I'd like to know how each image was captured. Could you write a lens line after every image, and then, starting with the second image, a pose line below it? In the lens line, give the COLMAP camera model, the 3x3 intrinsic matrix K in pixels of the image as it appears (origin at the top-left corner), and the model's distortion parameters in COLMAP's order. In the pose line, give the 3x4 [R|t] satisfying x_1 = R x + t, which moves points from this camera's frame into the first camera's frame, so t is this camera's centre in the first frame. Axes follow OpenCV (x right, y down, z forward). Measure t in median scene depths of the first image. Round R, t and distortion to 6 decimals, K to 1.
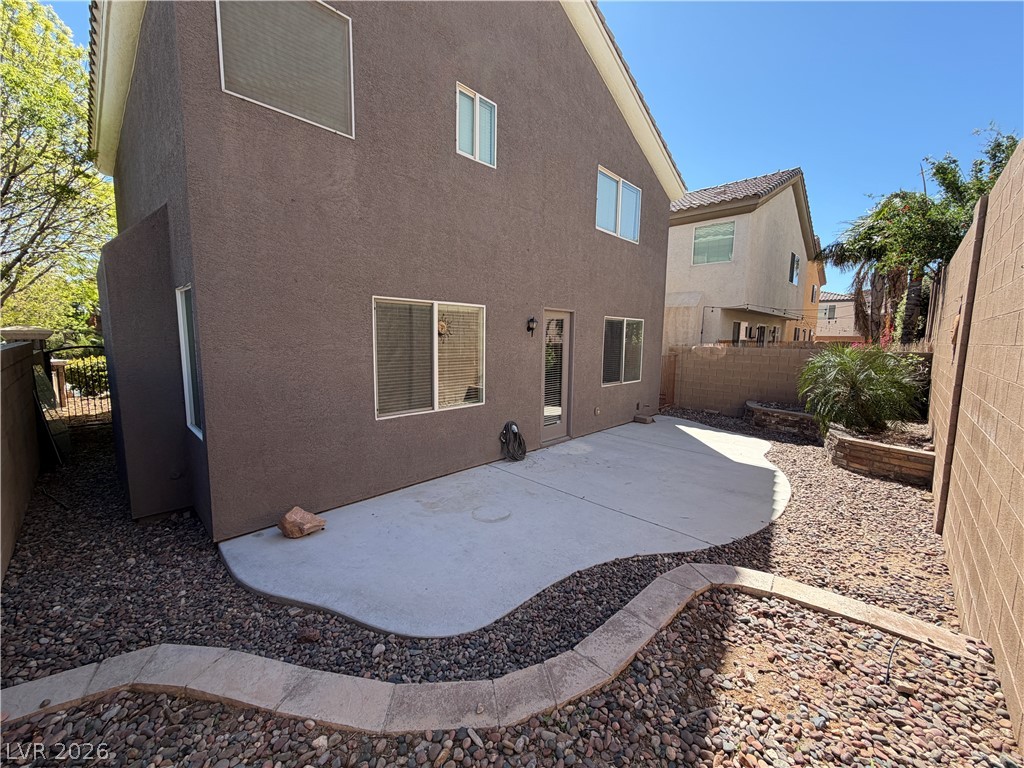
lens RADIAL K [[406.3, 0, 510.3], [0, 406.3, 383.4], [0, 0, 1]] dist [-0.000405, 0.000000]
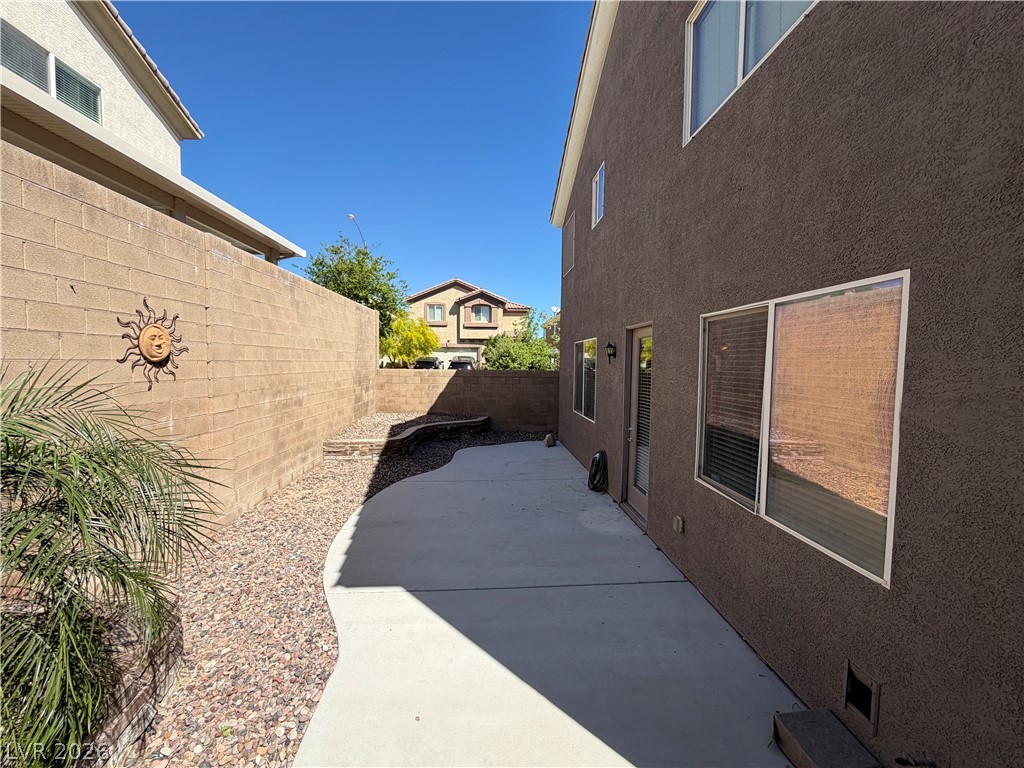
lens RADIAL K [[406.3, 0, 510.3], [0, 406.3, 383.4], [0, 0, 1]] dist [-0.000405, 0.000000]
pose [[-0.677633, 0.018681, -0.735163, 0.910465], [-0.102213, 0.987582, 0.119310, -0.167188], [0.728263, 0.155991, -0.667308, 1.533042]]
